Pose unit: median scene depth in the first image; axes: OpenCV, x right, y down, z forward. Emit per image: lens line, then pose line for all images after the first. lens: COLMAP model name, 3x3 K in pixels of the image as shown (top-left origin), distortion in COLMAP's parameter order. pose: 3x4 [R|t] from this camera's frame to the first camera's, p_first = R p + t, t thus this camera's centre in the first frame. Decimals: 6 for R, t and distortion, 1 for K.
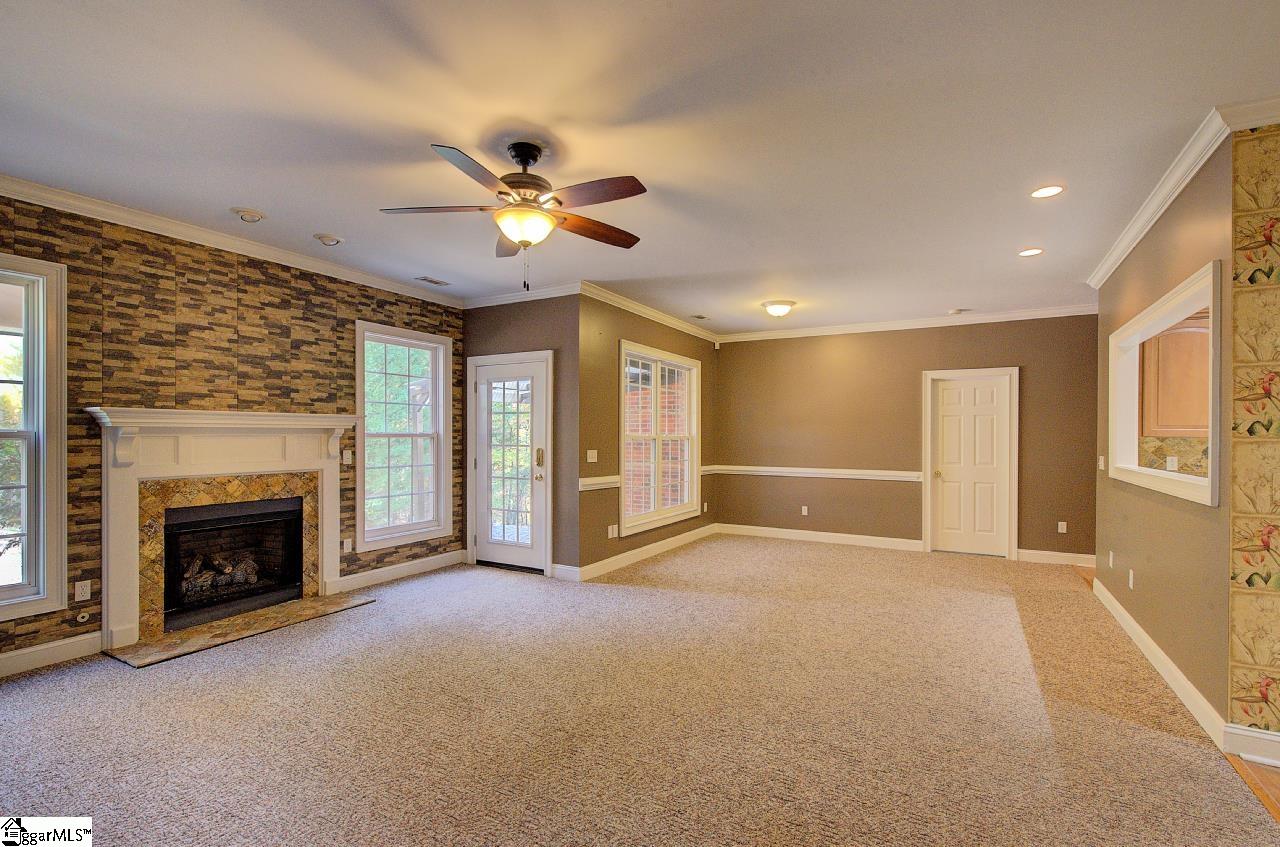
lens RADIAL K [[573.6, 0, 645.4], [0, 573.6, 436.4], [0, 0, 1]] dist [0.001118, -0.001690]
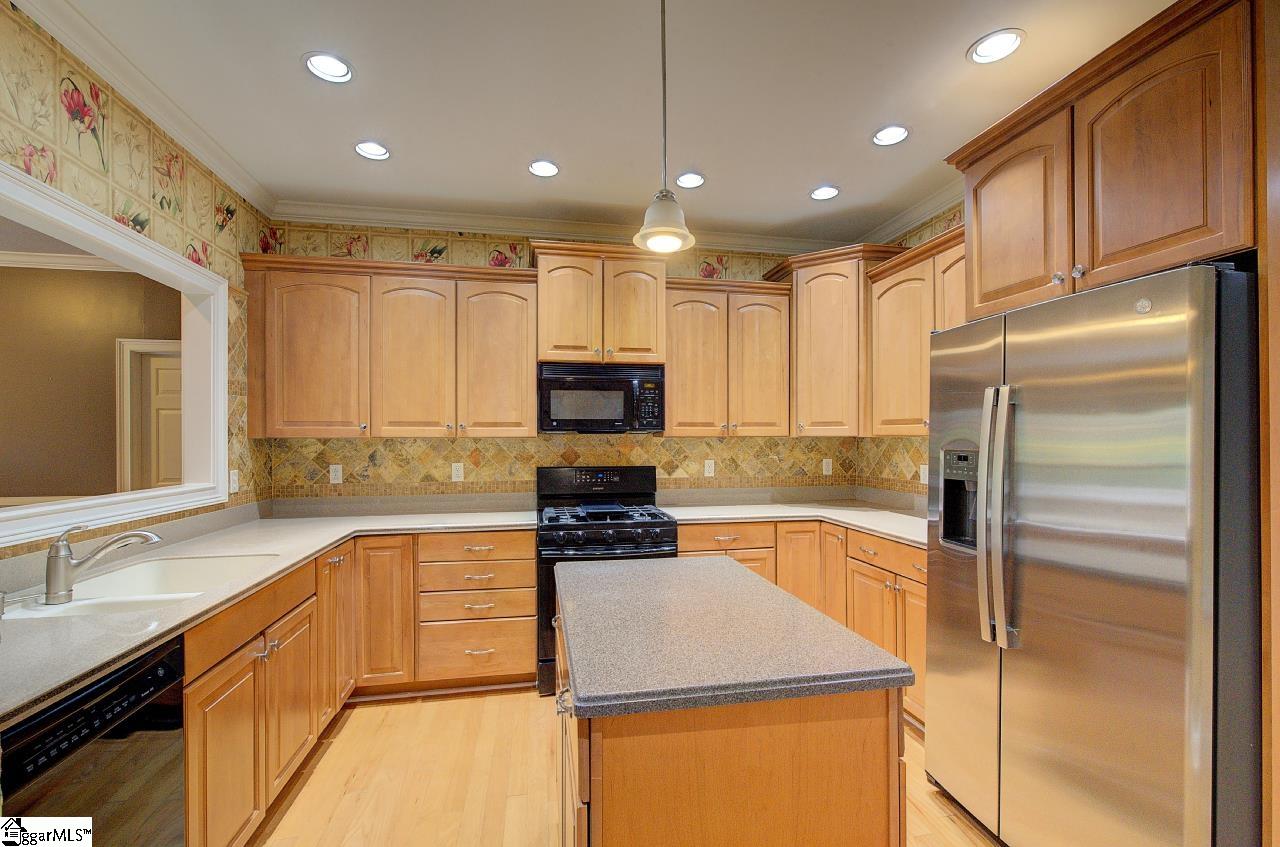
lens RADIAL K [[568.1, 0, 648.5], [0, 568.1, 435.1], [0, 0, 1]] dist [-0.001910, -0.000257]
pose [[0.754751, -0.003453, 0.656003, 0.753941], [0.009185, 0.999944, -0.005305, 0.004493], [-0.655947, 0.010029, 0.754740, 0.189883]]
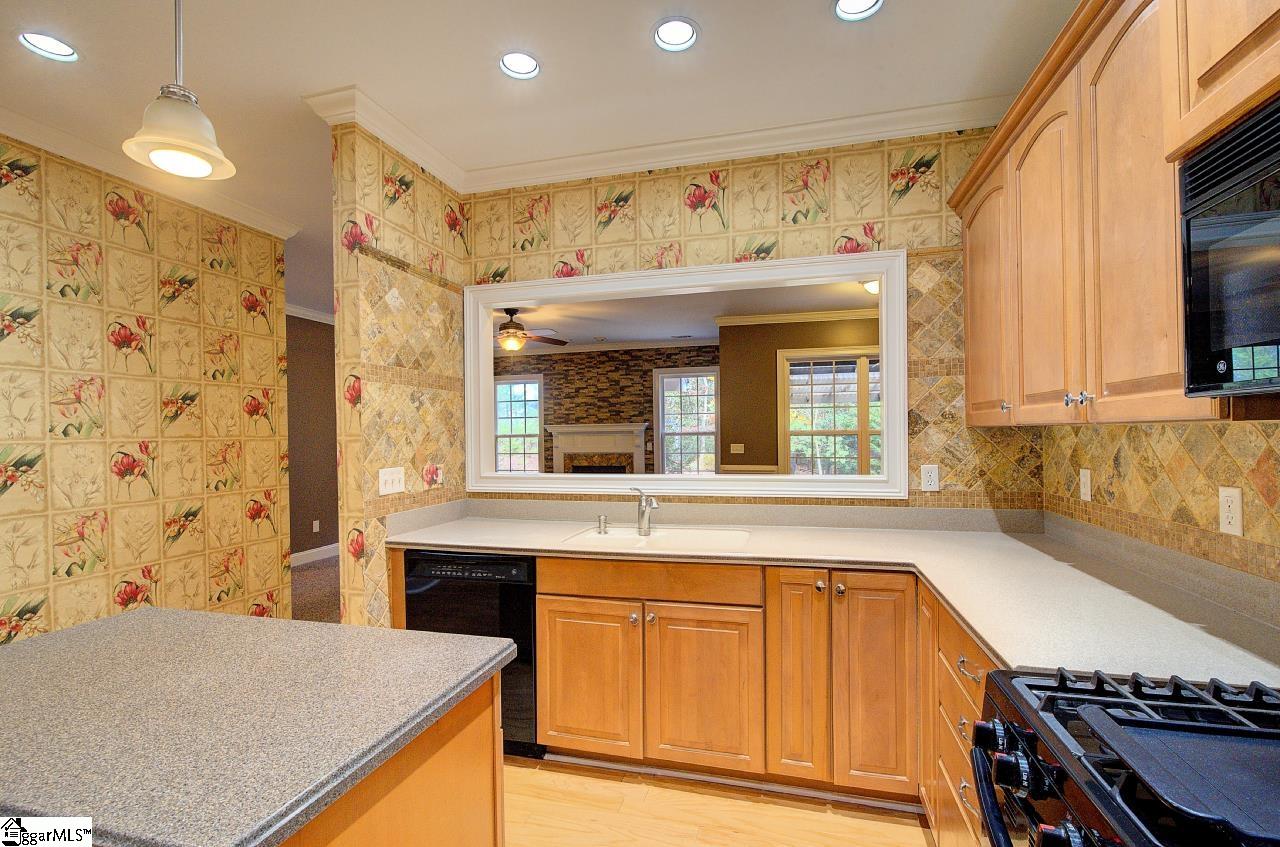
lens RADIAL K [[565.1, 0, 646.8], [0, 565.1, 436.8], [0, 0, 1]] dist [-0.010814, 0.006501]
pose [[0.257380, -0.002416, -0.966307, 1.263241], [0.011050, 0.999939, 0.000443, 0.006032], [0.966247, -0.010791, 0.257391, 0.566329]]
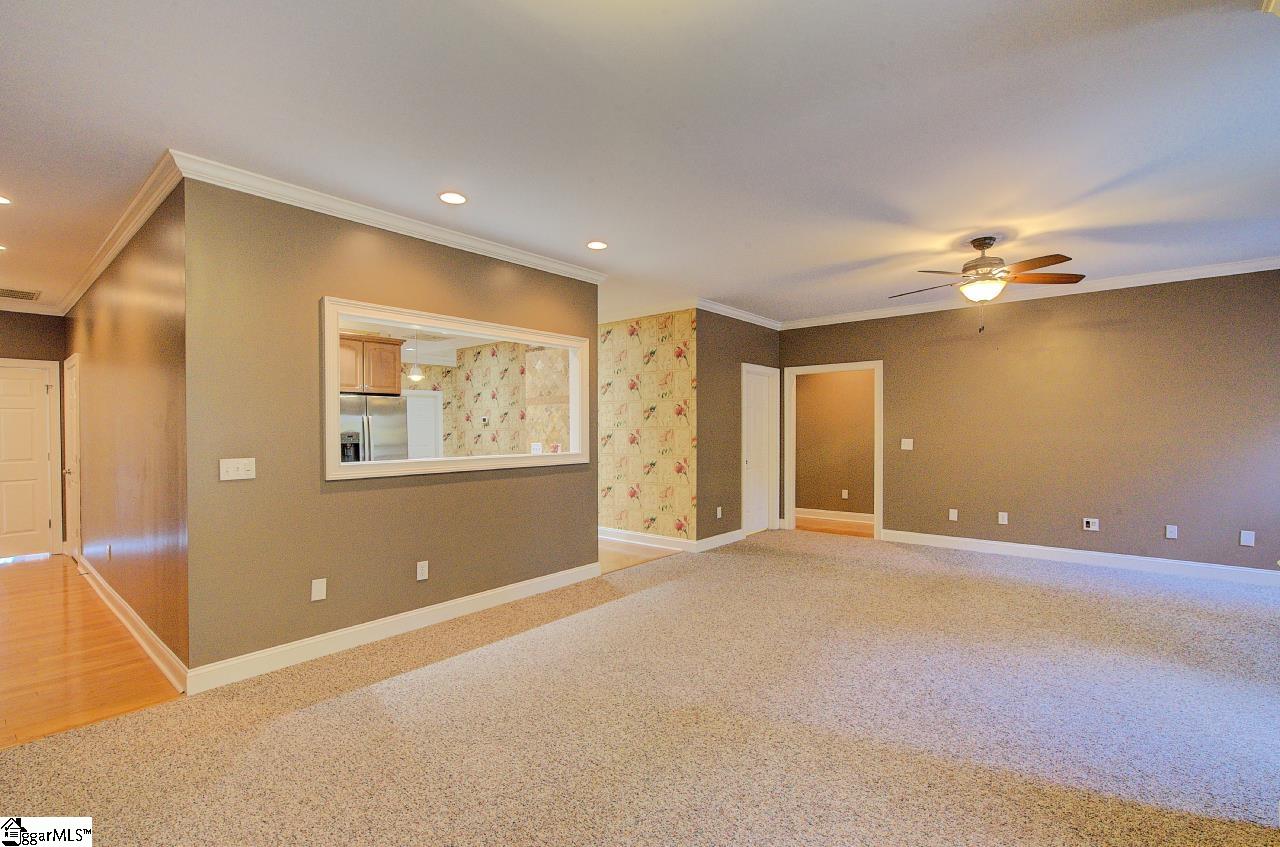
lens RADIAL K [[577.0, 0, 649.2], [0, 577.0, 436.2], [0, 0, 1]] dist [-0.002022, 0.000027]
pose [[-0.983325, -0.000988, 0.181854, 0.231468], [0.002060, 0.999861, 0.016573, -0.000854], [-0.181845, 0.016671, -0.983186, 1.619543]]
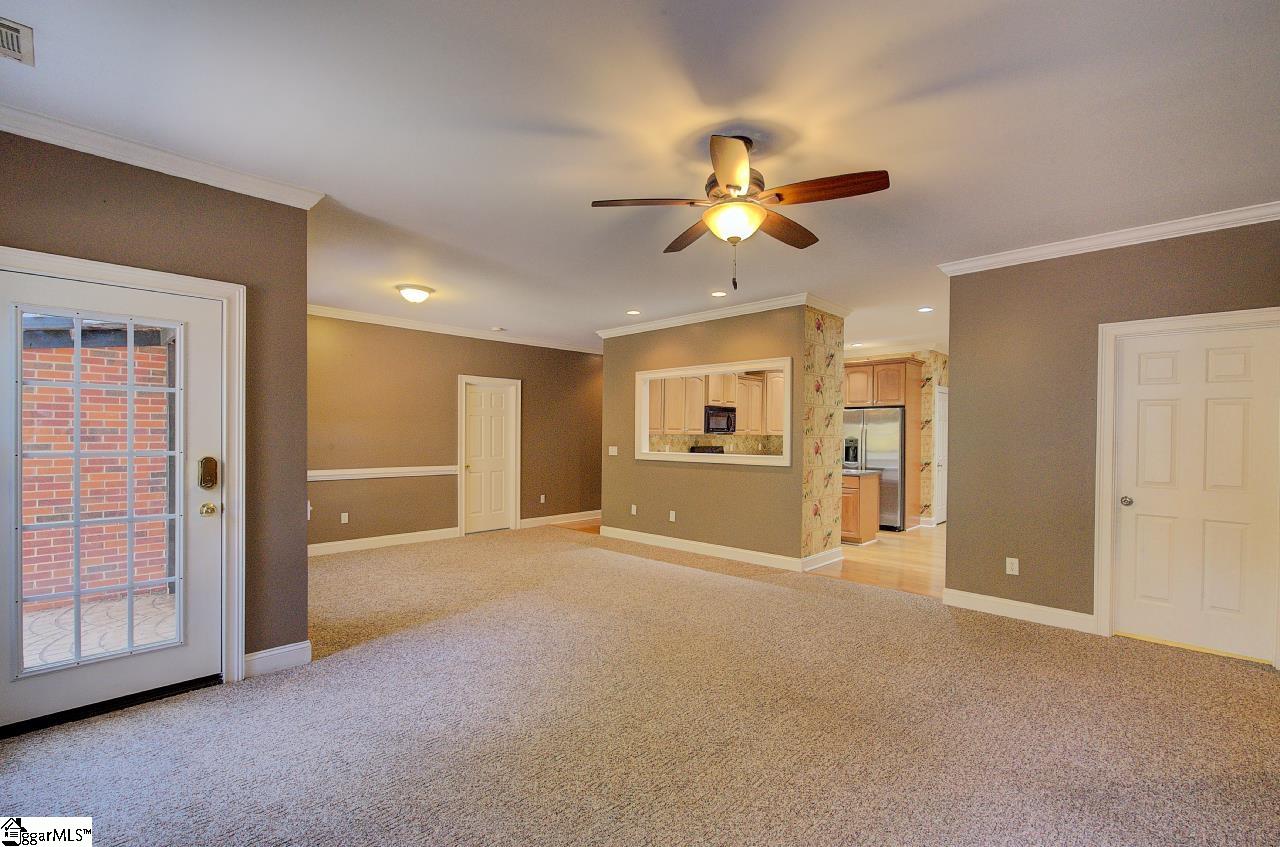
lens RADIAL K [[567.1, 0, 645.5], [0, 567.1, 436.4], [0, 0, 1]] dist [-0.001469, 0.000635]
pose [[0.250598, -0.006495, 0.968069, -0.715648], [-0.002900, 0.999968, 0.007460, -0.005048], [-0.968087, -0.004677, 0.250571, 0.546139]]
